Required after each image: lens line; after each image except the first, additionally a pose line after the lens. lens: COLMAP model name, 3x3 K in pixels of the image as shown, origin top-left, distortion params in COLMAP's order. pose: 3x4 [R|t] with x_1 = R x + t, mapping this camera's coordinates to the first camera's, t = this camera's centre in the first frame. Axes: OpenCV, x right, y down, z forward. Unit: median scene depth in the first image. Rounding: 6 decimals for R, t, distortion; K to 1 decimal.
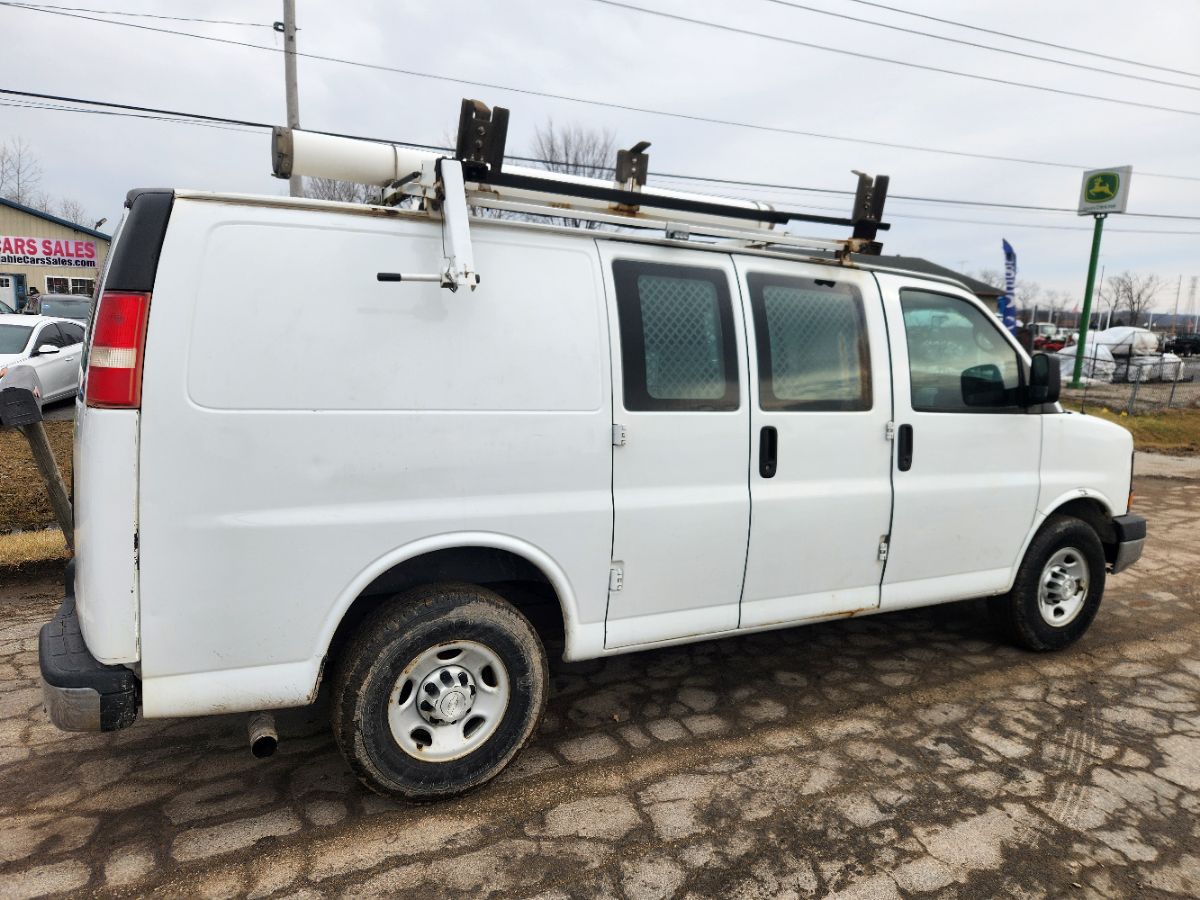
lens RADIAL K [[819.1, 0, 600.3], [0, 819.1, 456.8], [0, 0, 1]] dist [0.074458, -0.066136]
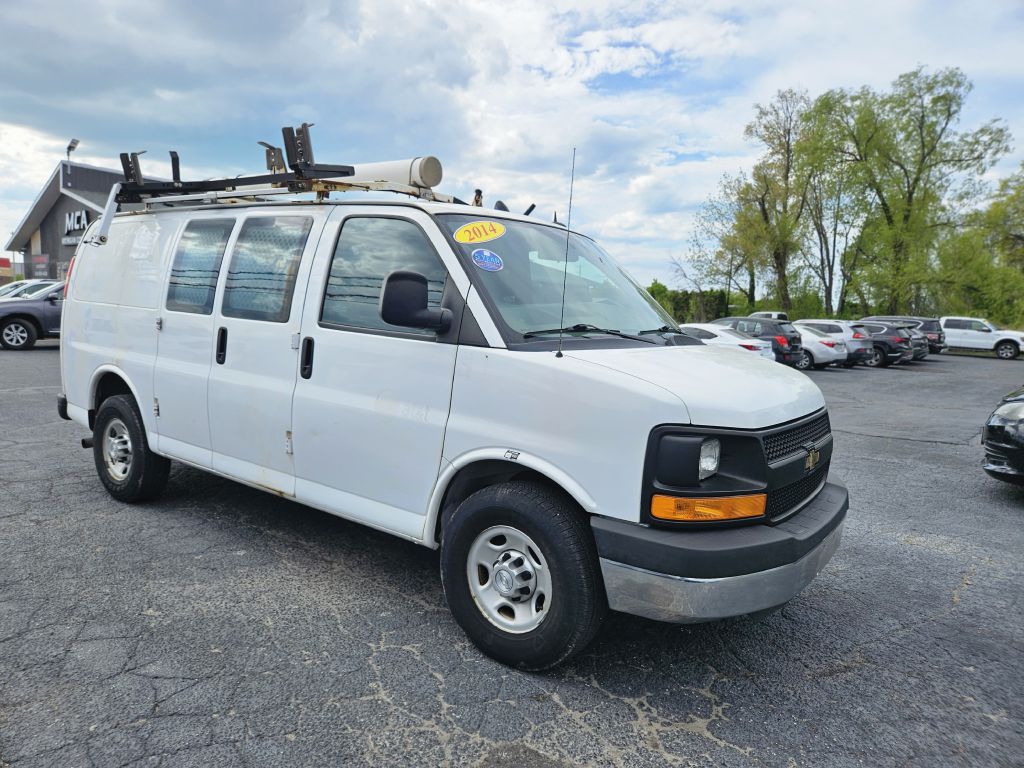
lens RADIAL K [[701.0, 0, 512.0], [0, 701.0, 384.0], [0, 0, 1]] dist [0.069412, -0.061532]
pose [[0.408445, 0.088681, -0.908465, 1.546575], [-0.153706, 0.987739, 0.027314, -0.051610], [0.899748, 0.128480, 0.417068, 0.976473]]
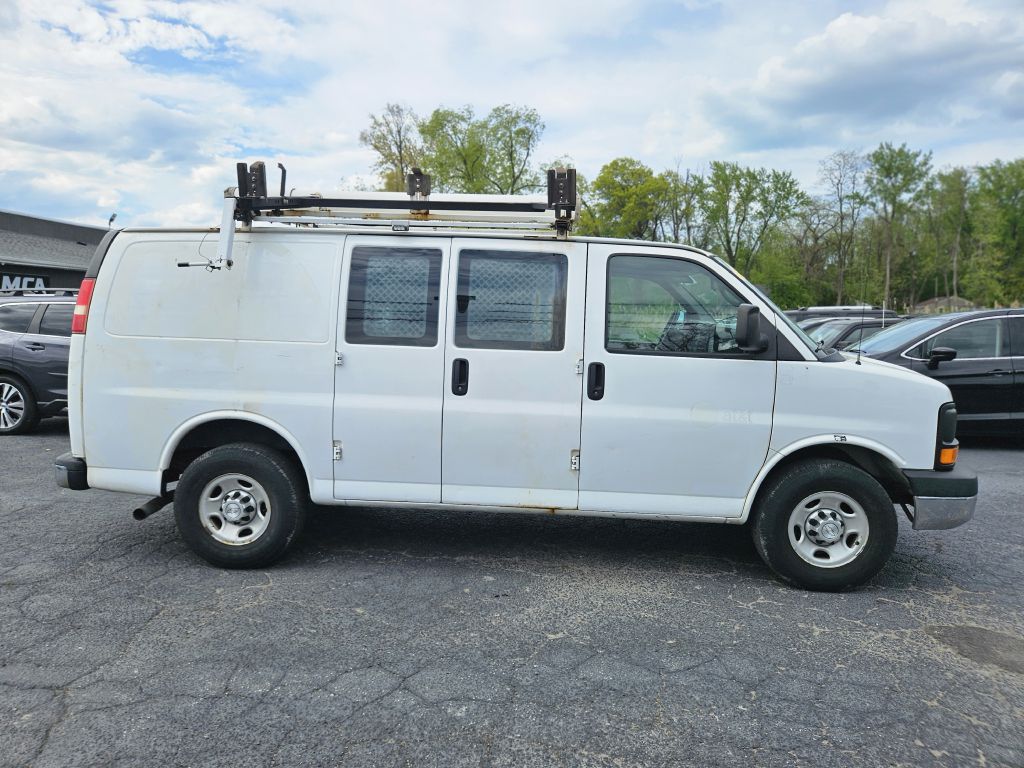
lens RADIAL K [[697.1, 0, 523.3], [0, 697.1, 381.6], [0, 0, 1]] dist [0.066635, -0.059904]
pose [[0.851116, 0.033579, -0.523903, 0.939971], [-0.063917, 0.997156, -0.039926, 0.043955], [0.521072, 0.067468, 0.850842, 0.052207]]
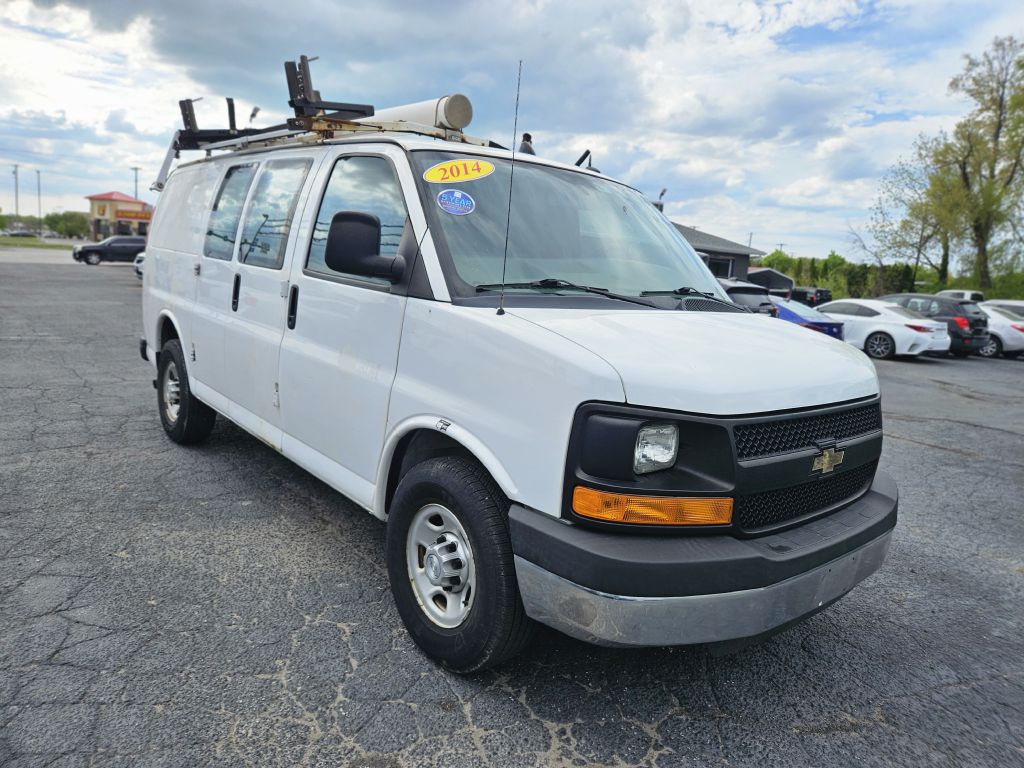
lens RADIAL K [[702.6, 0, 521.6], [0, 702.6, 374.3], [0, 0, 1]] dist [0.069344, -0.064986]
pose [[0.202853, 0.135892, -0.969734, 1.509001], [-0.199278, 0.975328, 0.094990, -0.082464], [0.958717, 0.173978, 0.224929, 1.247472]]
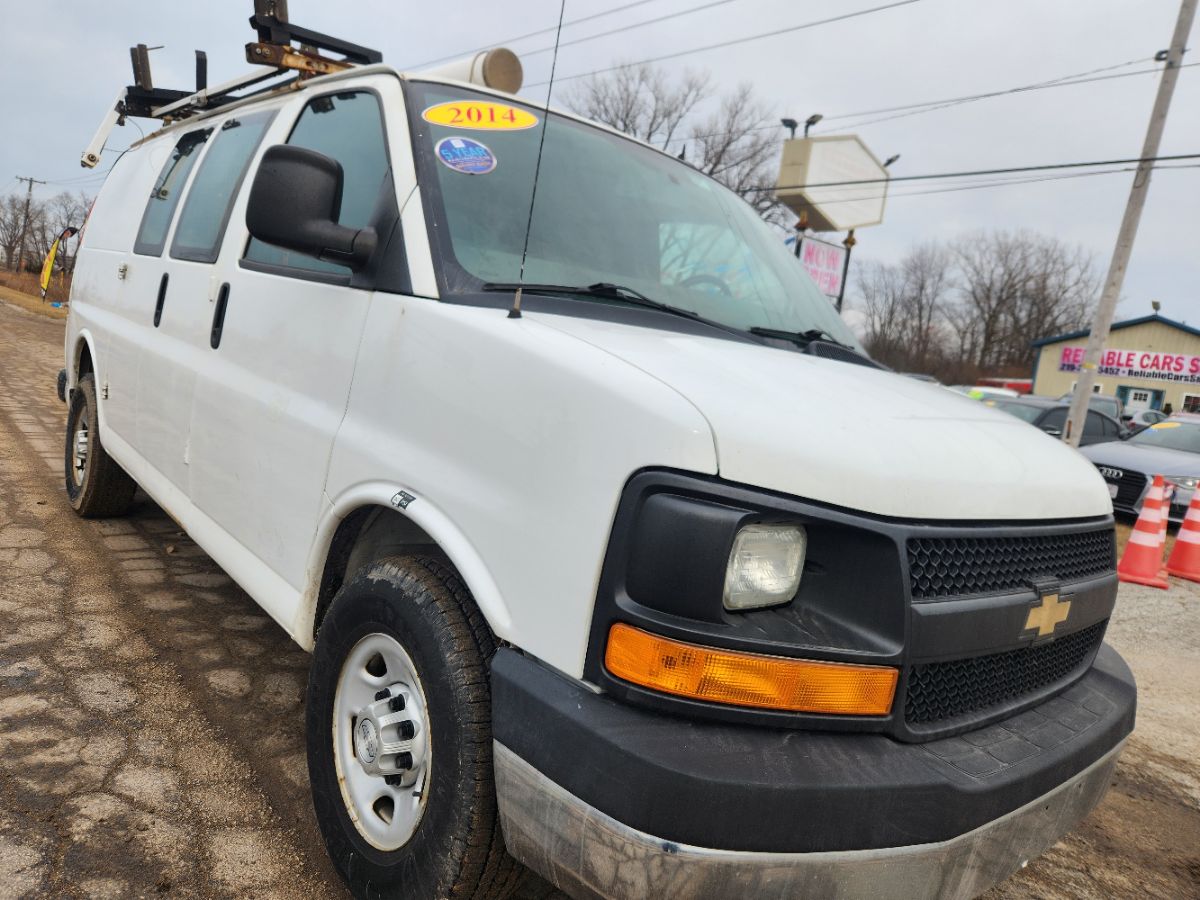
lens RADIAL K [[827.6, 0, 590.5], [0, 827.6, 448.0], [0, 0, 1]] dist [0.054956, -0.050037]
pose [[0.201986, 0.110569, -0.973127, 1.300083], [-0.281806, 0.958148, 0.050374, -0.032788], [0.937970, 0.264058, 0.224692, 1.330193]]
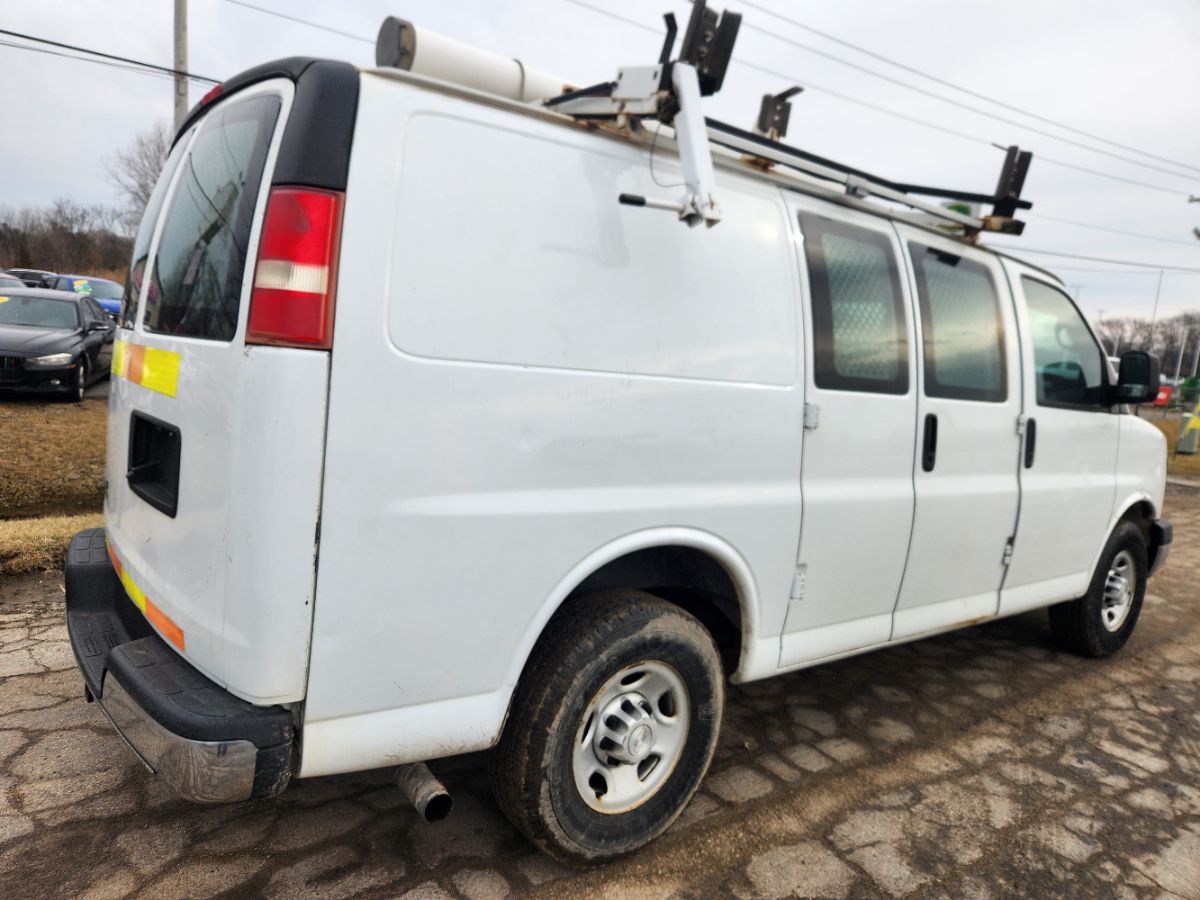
lens RADIAL K [[827.6, 0, 590.5], [0, 827.6, 448.0], [0, 0, 1]] dist [0.054956, -0.050037]
pose [[0.984000, 0.025660, 0.176310, -0.326891], [-0.023043, 0.999592, -0.016872, 0.024751], [-0.176671, 0.012539, 0.984190, 0.177154]]
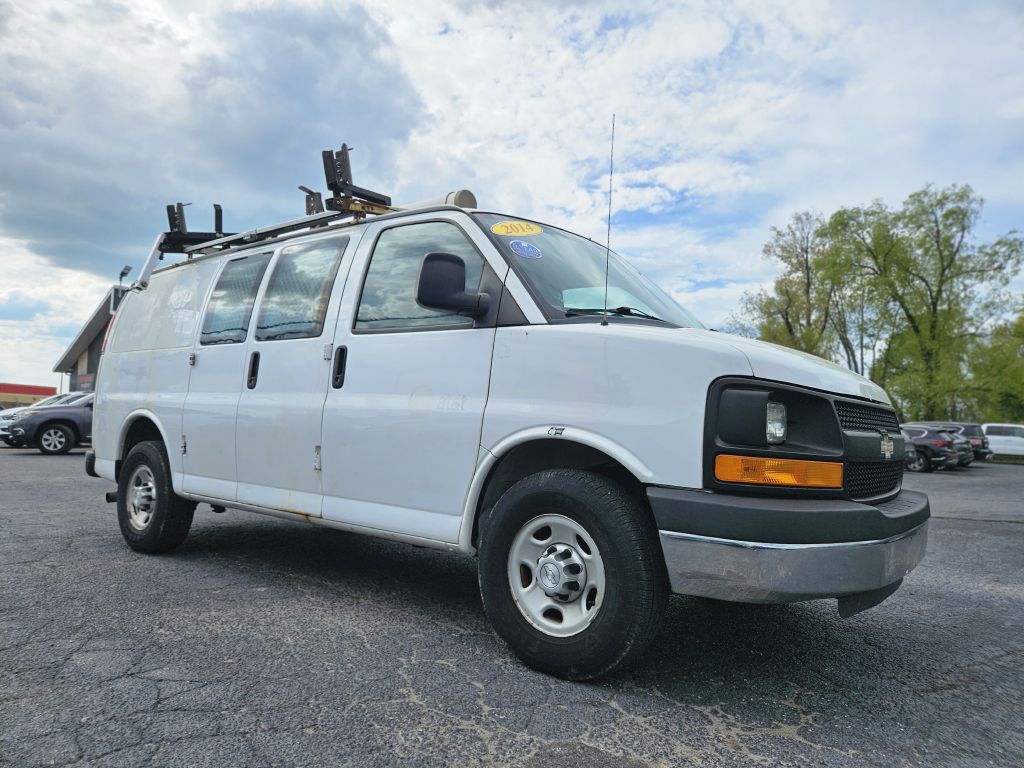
lens RADIAL K [[699.0, 0, 512.2], [0, 699.0, 389.8], [0, 0, 1]] dist [0.074458, -0.066136]
pose [[0.373087, -0.071549, -0.925033, 1.491012], [-0.143197, 0.980635, -0.133605, 0.124421], [0.916679, 0.182308, 0.355617, 1.010312]]
